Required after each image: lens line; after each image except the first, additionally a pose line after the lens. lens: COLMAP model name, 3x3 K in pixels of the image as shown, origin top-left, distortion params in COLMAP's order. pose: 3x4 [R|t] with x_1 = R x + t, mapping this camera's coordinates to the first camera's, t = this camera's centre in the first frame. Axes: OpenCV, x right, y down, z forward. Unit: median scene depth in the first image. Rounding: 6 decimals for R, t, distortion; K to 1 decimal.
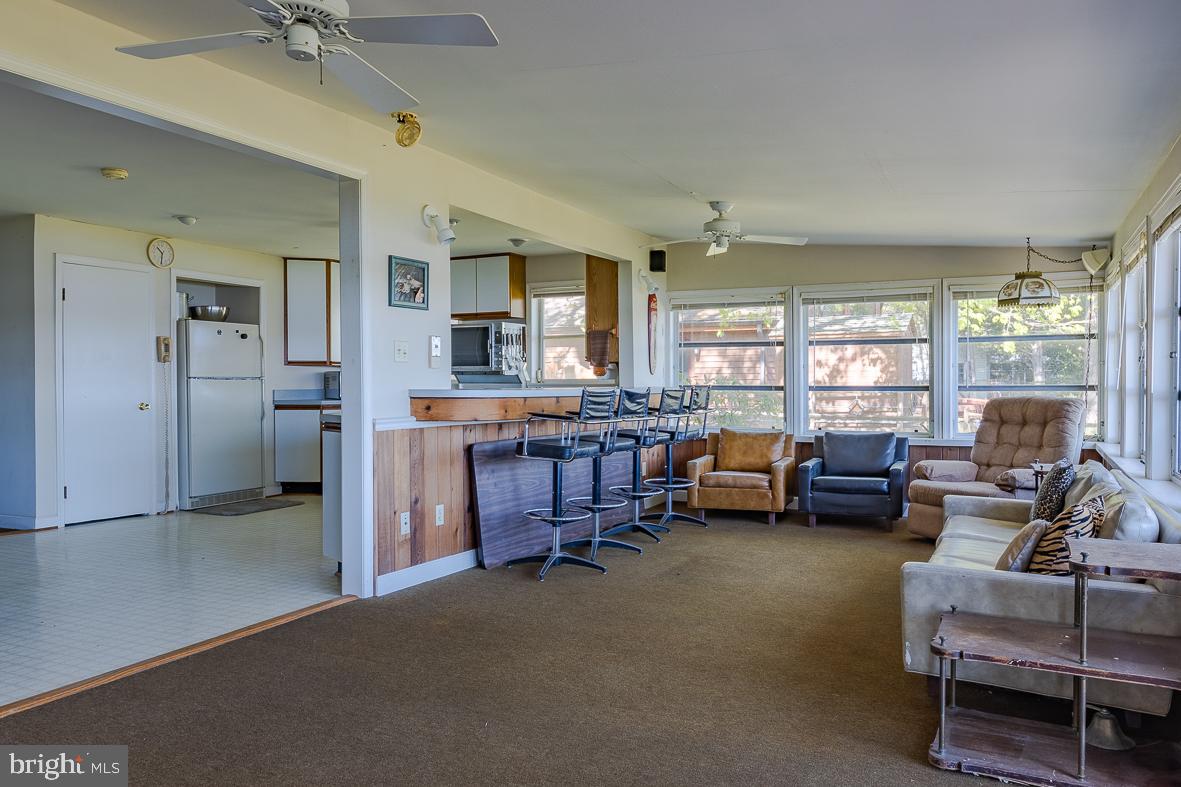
lens RADIAL K [[905.2, 0, 584.0], [0, 905.2, 392.5], [0, 0, 1]] dist [-0.002567, -0.002572]
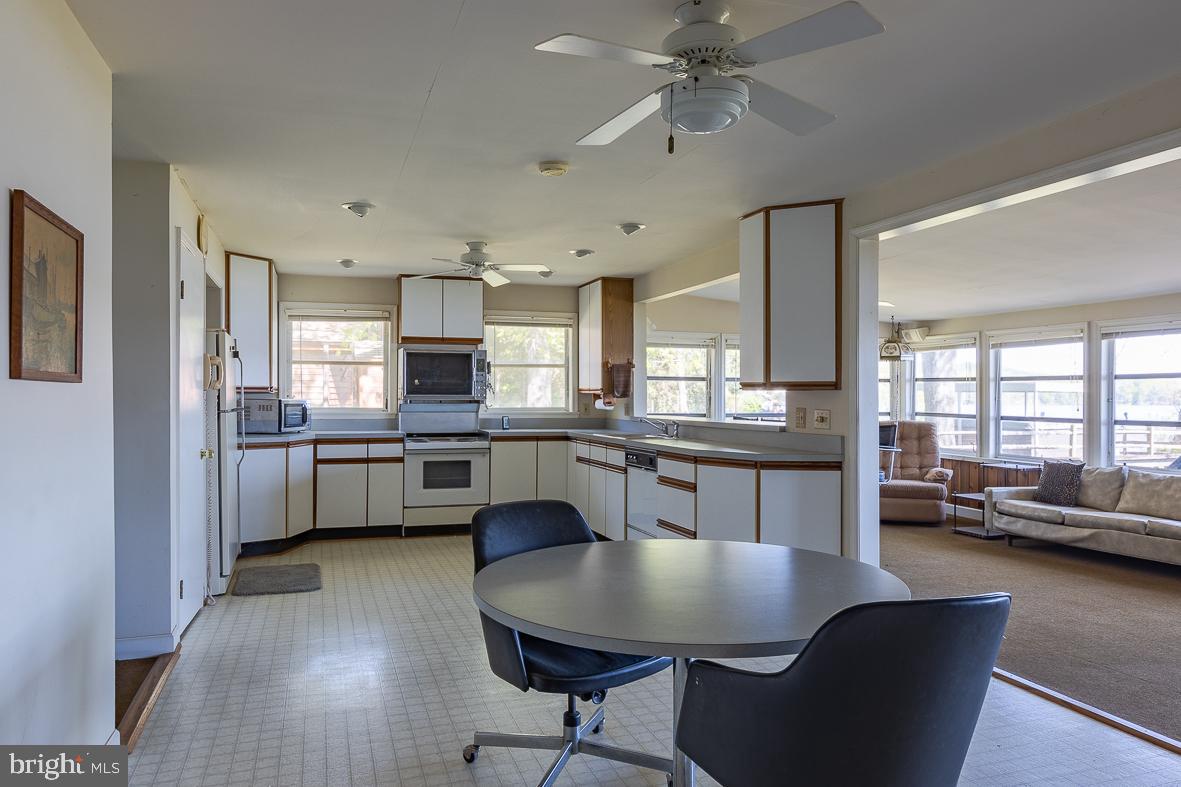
lens RADIAL K [[837.4, 0, 591.0], [0, 837.4, 393.6], [0, 0, 1]] dist [0.041939, 0.006472]
pose [[0.700437, 0.005985, 0.713689, -0.649546], [0.004419, 0.999909, -0.012721, -0.018950], [-0.713700, 0.012064, 0.700347, 0.293699]]
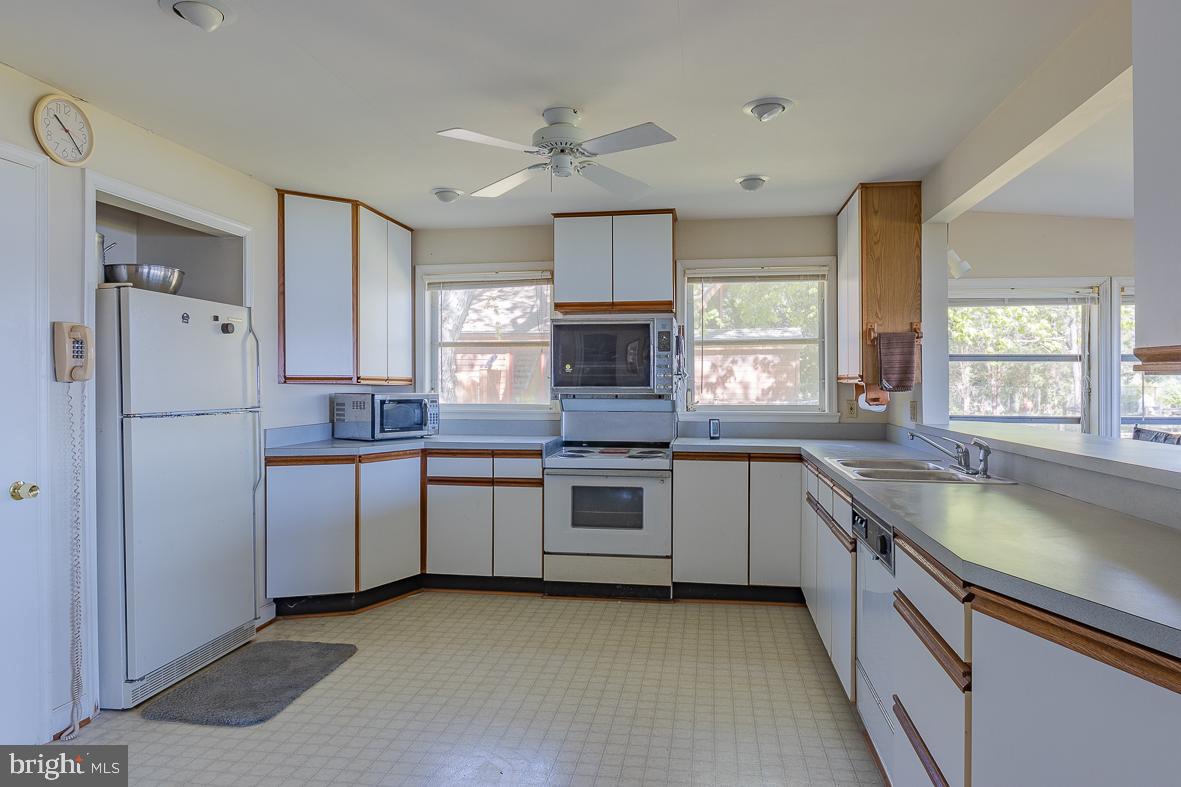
lens RADIAL K [[758.0, 0, 594.7], [0, 758.0, 388.0], [0, 0, 1]] dist [0.006177, -0.006129]
pose [[0.945269, 0.000361, 0.326291, -0.312897], [0.002289, 0.999967, -0.007738, -0.024545], [-0.326283, 0.008061, 0.945238, 0.519960]]
